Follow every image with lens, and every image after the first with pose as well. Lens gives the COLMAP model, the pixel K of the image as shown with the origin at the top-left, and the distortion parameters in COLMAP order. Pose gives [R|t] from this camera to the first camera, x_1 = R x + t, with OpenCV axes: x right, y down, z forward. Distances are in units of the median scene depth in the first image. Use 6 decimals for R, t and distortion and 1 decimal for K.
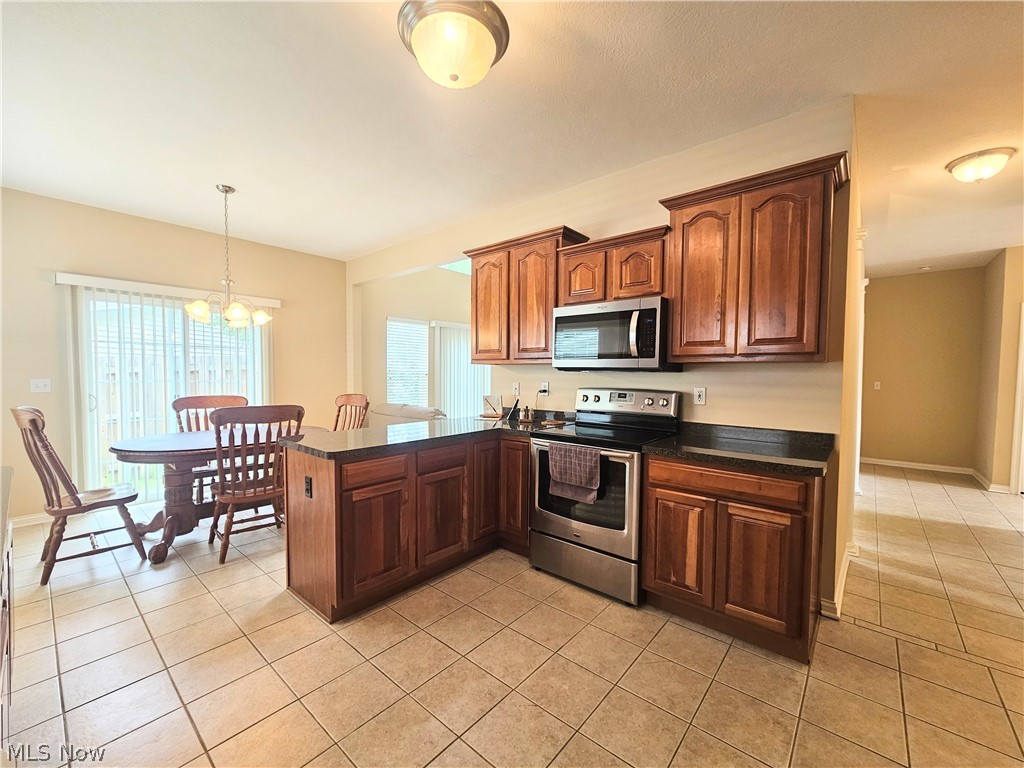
lens RADIAL K [[418.6, 0, 512.2], [0, 418.6, 390.2], [0, 0, 1]] dist [-0.008384, 0.004539]
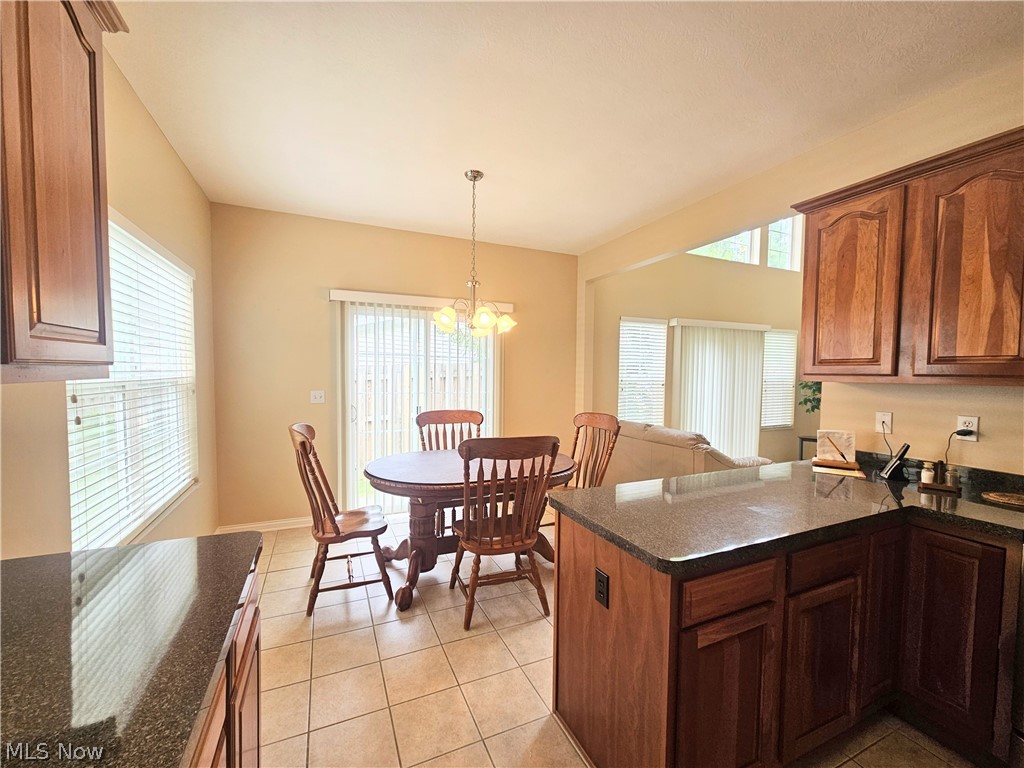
lens RADIAL K [[418.6, 0, 513.0], [0, 418.6, 389.5], [0, 0, 1]] dist [-0.008384, 0.004539]
pose [[0.905928, 0.019260, -0.422994, -0.258772], [-0.020964, 0.999780, 0.000624, -0.047006], [0.422913, 0.008303, 0.906132, 0.276287]]
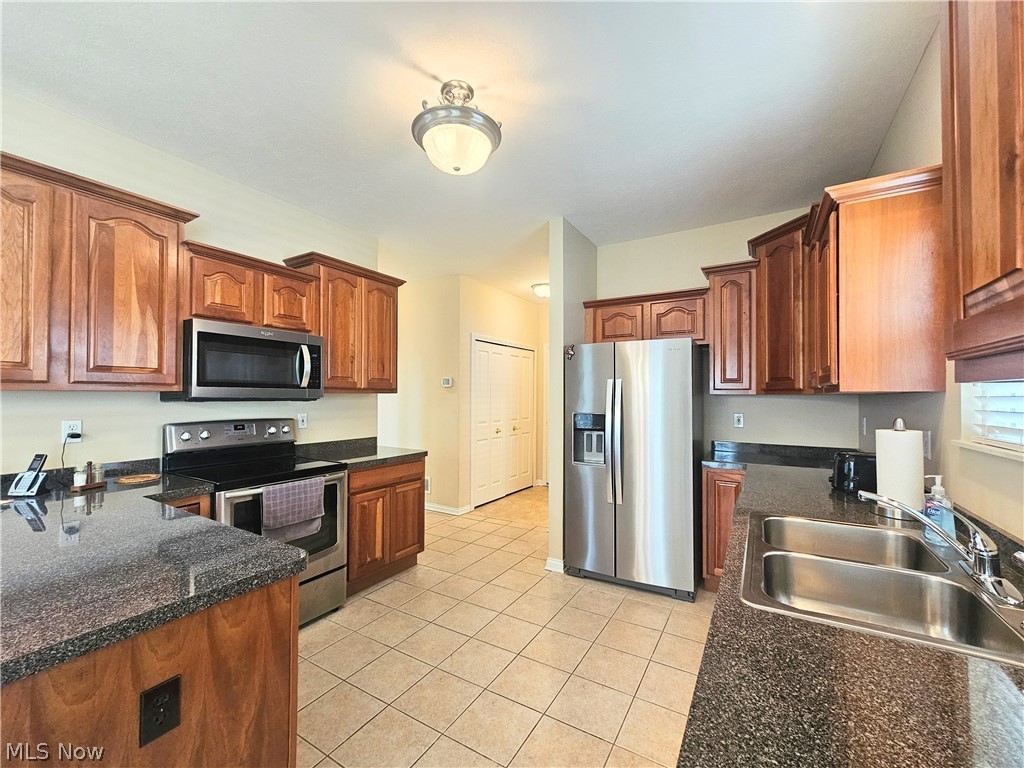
lens RADIAL K [[418.6, 0, 508.9], [0, 418.6, 393.0], [0, 0, 1]] dist [-0.008384, 0.004539]
pose [[-0.159297, -0.002902, 0.987226, -0.681399], [0.036179, 0.999307, 0.008775, -0.045616], [-0.986567, 0.037115, -0.159082, 0.529660]]
